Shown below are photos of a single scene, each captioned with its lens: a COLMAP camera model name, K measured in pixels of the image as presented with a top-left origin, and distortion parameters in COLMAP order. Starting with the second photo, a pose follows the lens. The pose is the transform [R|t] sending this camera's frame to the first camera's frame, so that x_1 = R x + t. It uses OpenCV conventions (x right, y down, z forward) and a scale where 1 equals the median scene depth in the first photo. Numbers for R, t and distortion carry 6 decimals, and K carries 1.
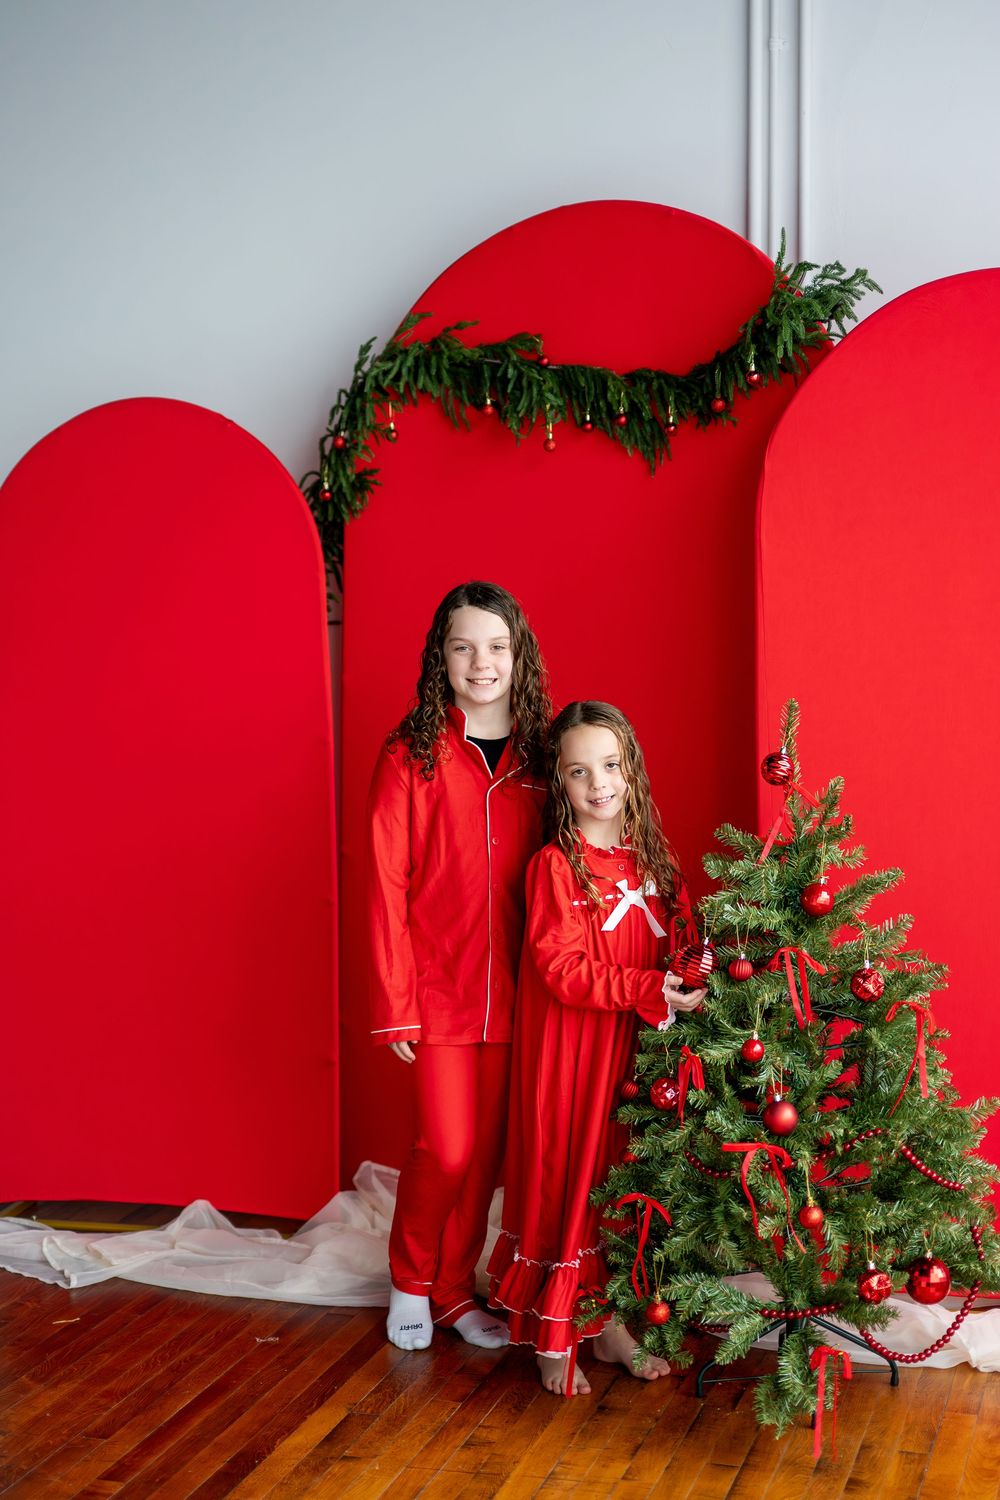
lens RADIAL K [[2254.8, 0, 505.5], [0, 2254.8, 696.5], [0, 0, 1]] dist [0.074089, -0.671681]
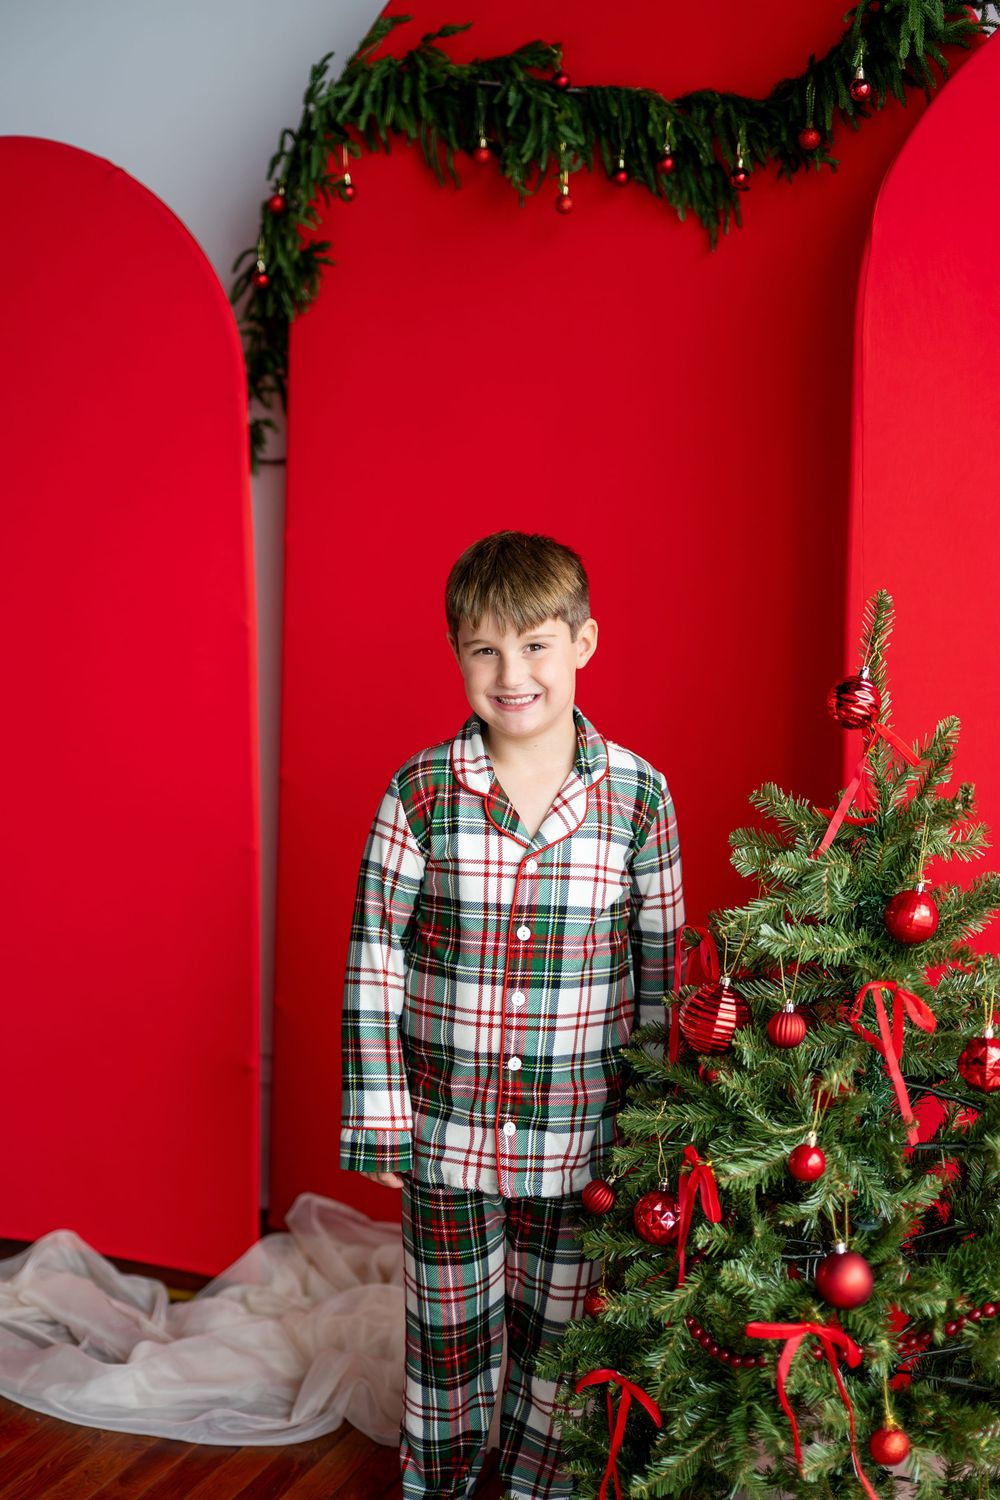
lens RADIAL K [[2143.0, 0, 495.0], [0, 2143.0, 707.5], [0, 0, 1]] dist [0.075359, 0.045232]
pose [[0.996029, 0.025848, -0.085199, 0.059247], [-0.019677, 0.997176, 0.072483, -0.005166], [0.086832, -0.070518, 0.993724, 0.337556]]
